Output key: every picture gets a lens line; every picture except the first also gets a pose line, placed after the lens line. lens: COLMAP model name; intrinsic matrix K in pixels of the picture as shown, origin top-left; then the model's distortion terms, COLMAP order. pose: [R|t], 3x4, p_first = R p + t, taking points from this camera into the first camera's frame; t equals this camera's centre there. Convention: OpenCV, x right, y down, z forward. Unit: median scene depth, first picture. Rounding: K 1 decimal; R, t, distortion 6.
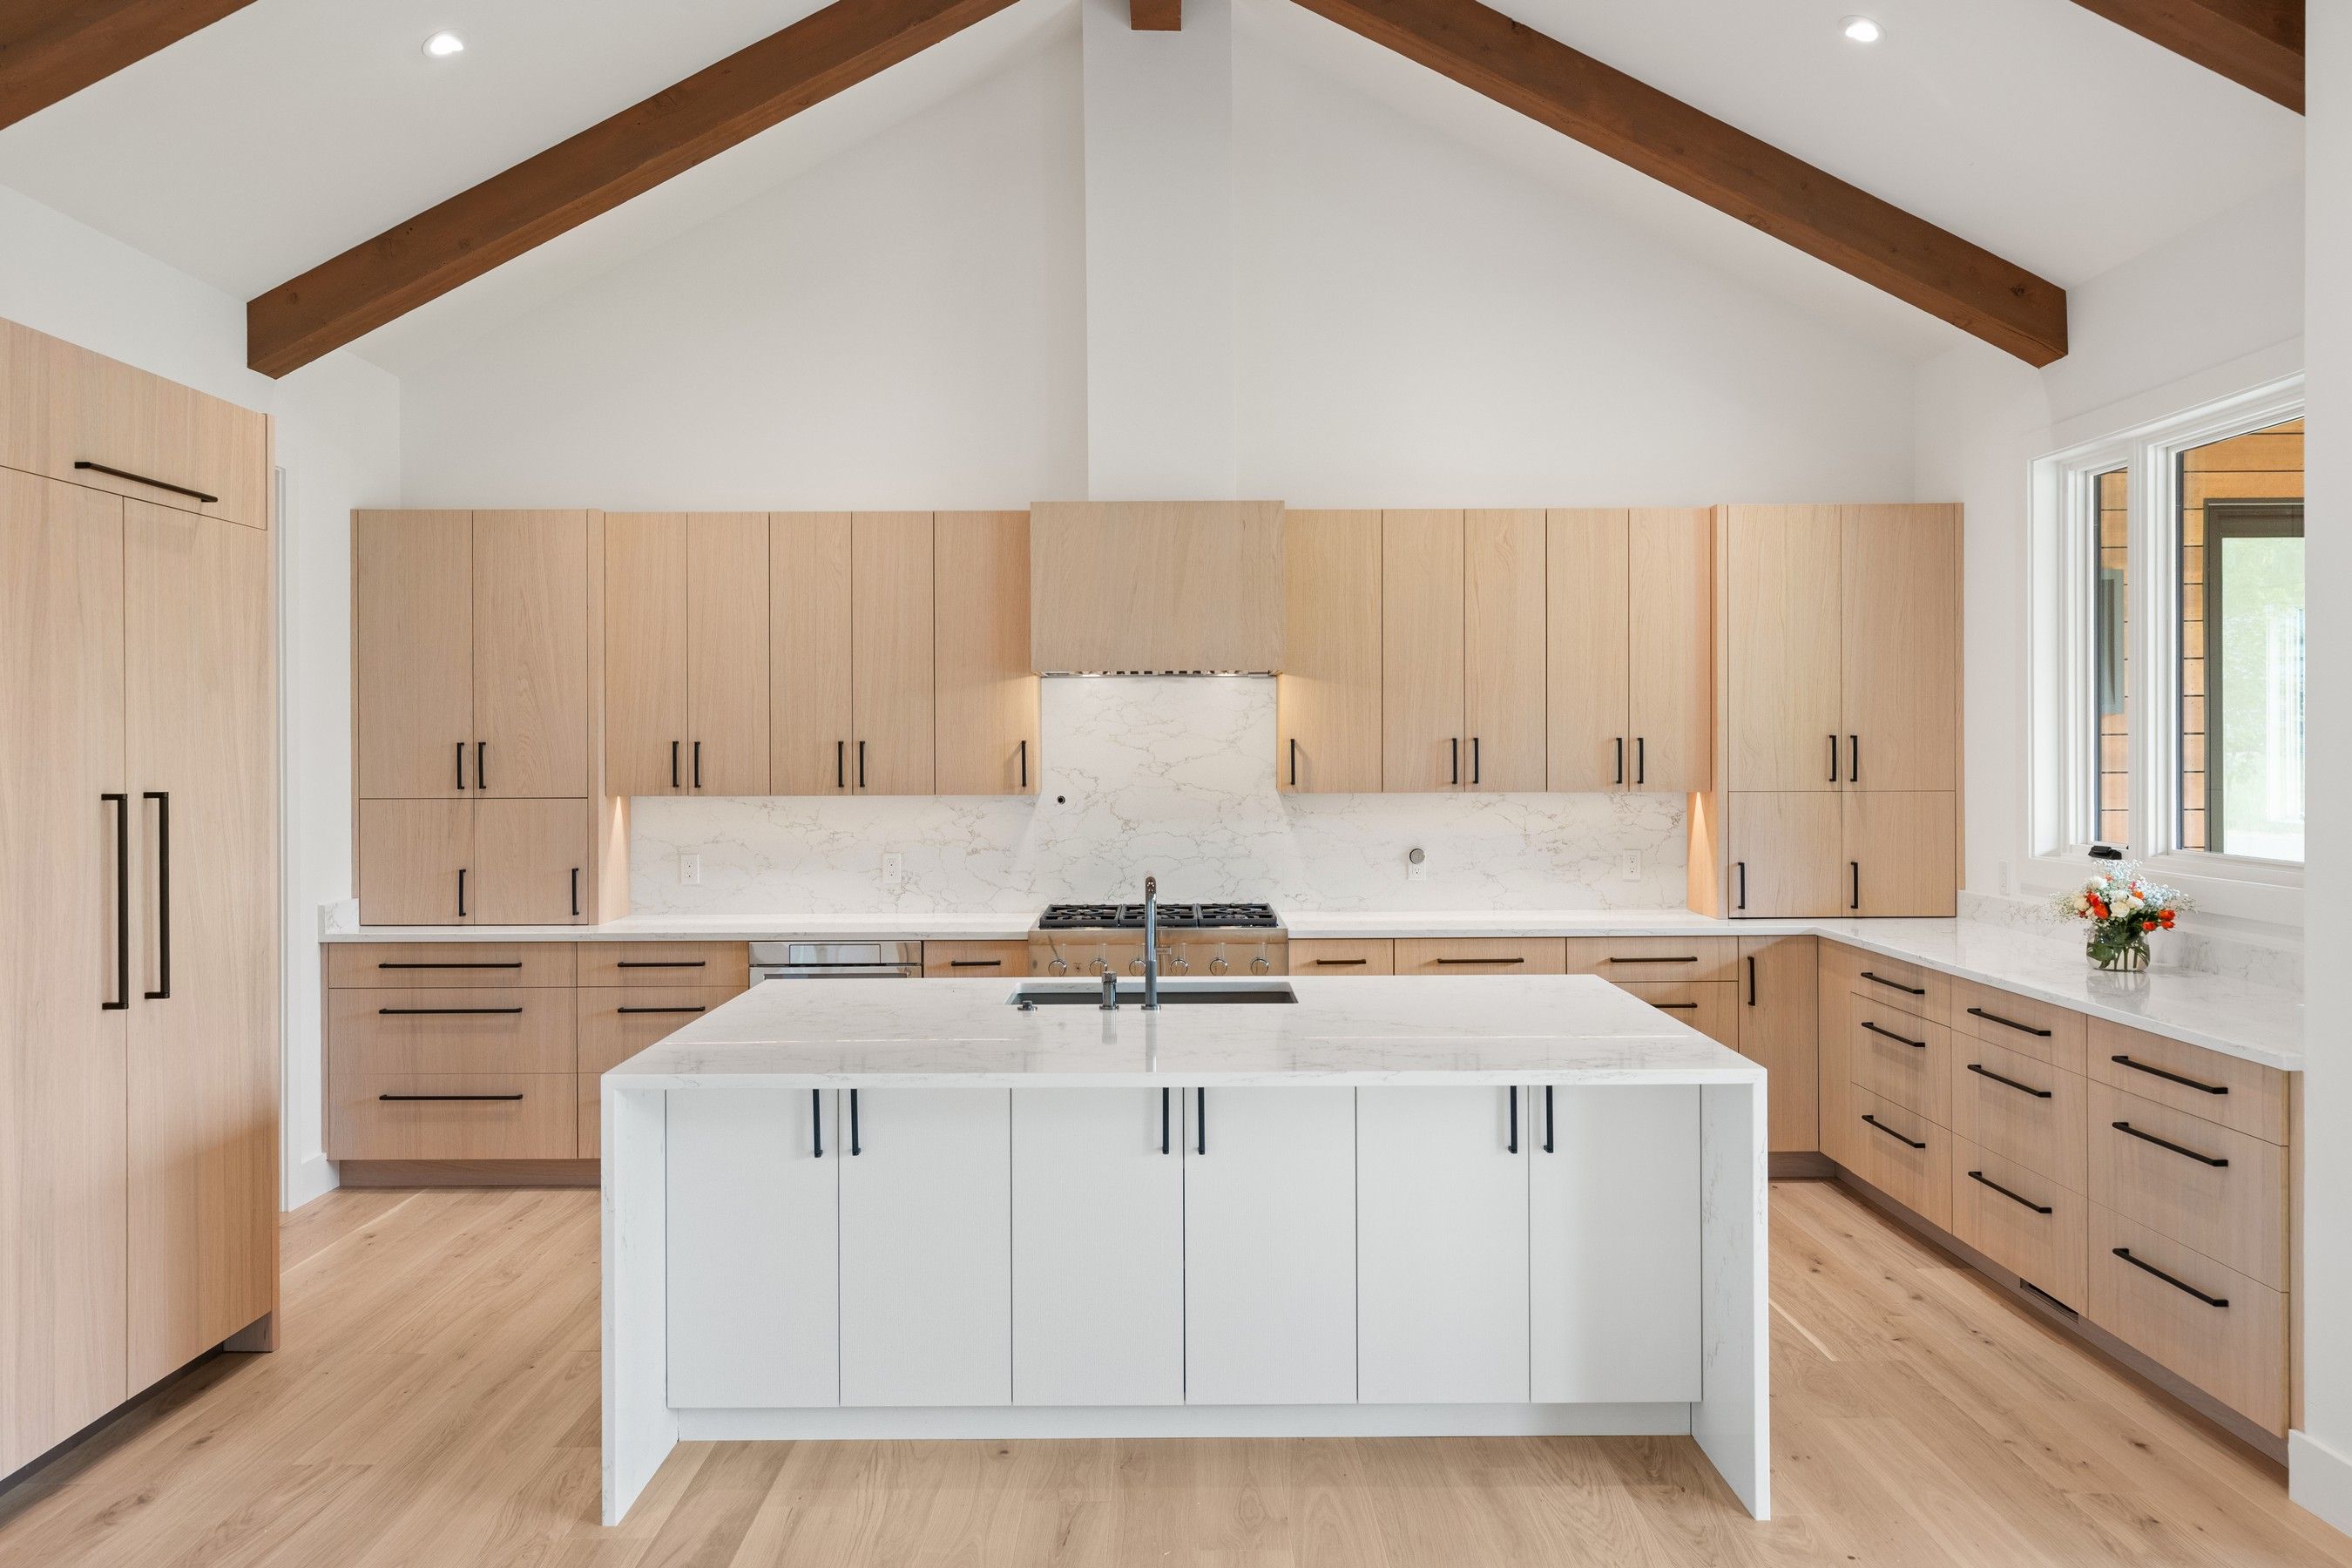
lens RADIAL K [[1688.5, 0, 1178.1], [0, 1688.5, 753.0], [0, 0, 1]] dist [0.004312, -0.003235]
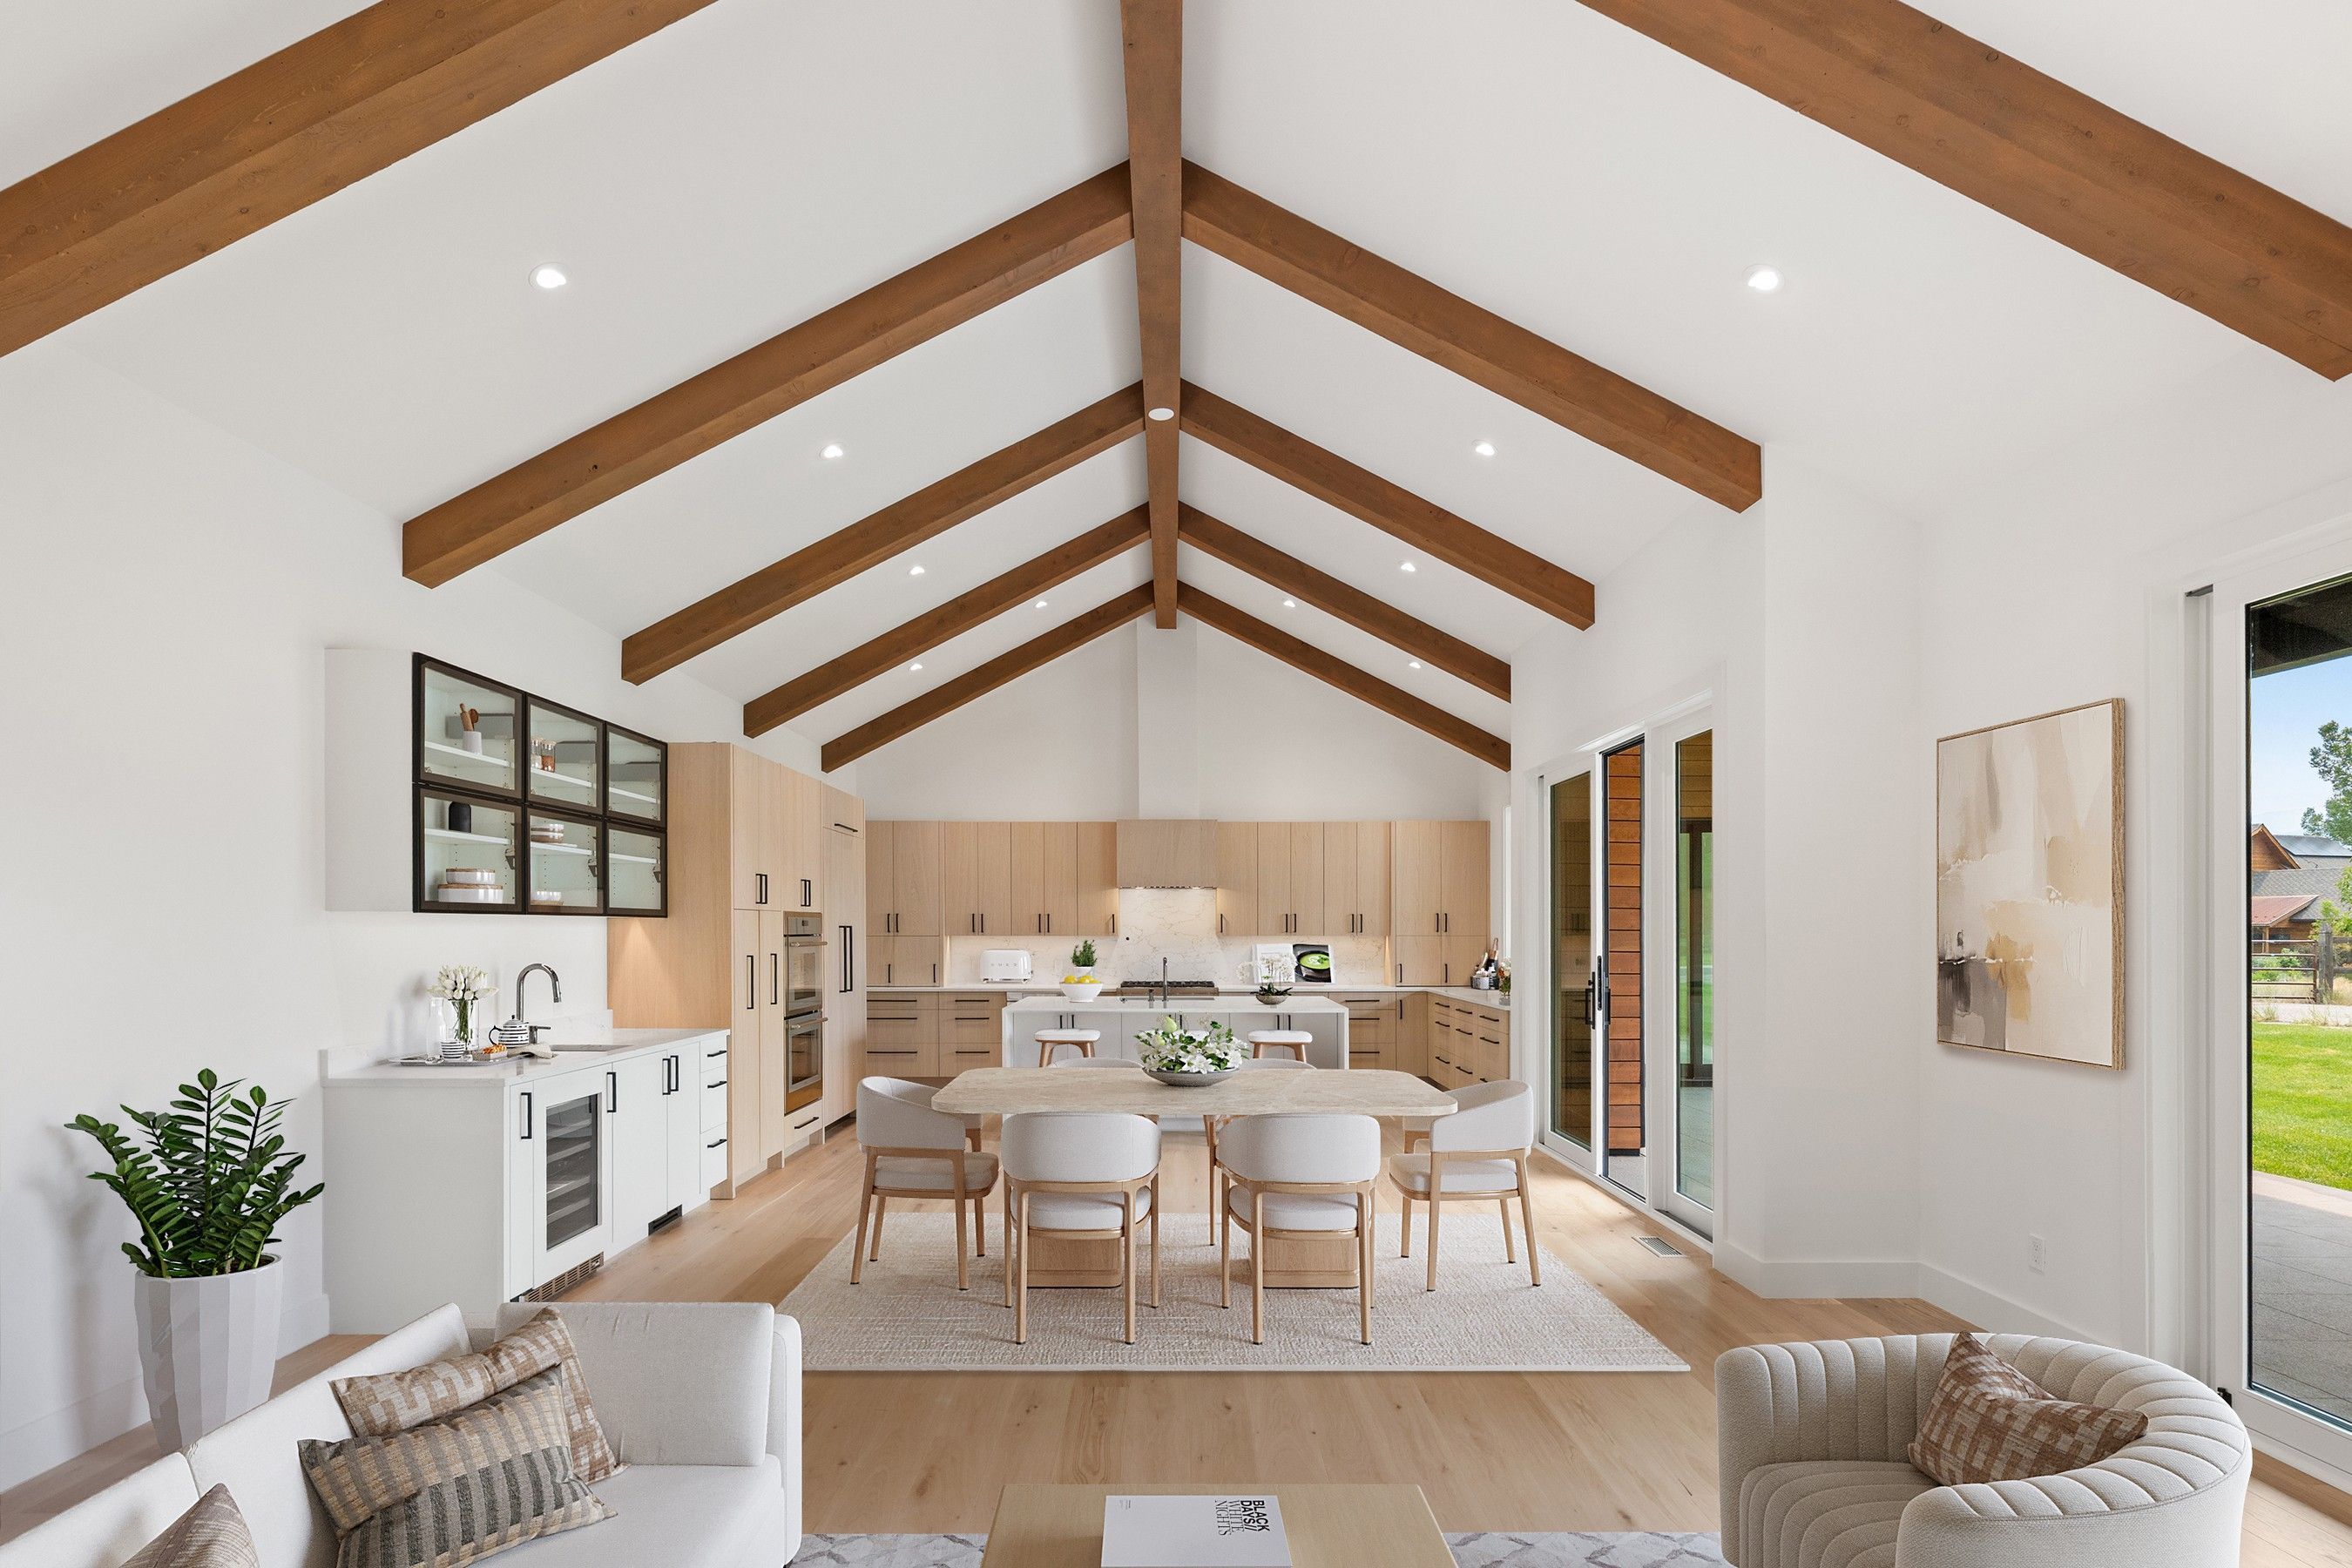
lens RADIAL K [[1169.0, 0, 1177.5], [0, 1169.0, 924.4], [0, 0, 1]] dist [-0.020192, 0.000596]
pose [[0.999982, 0.004077, -0.004431, 0.011966], [-0.004113, 0.999959, -0.008125, 0.023709], [0.004397, 0.008143, 0.999957, -0.786262]]
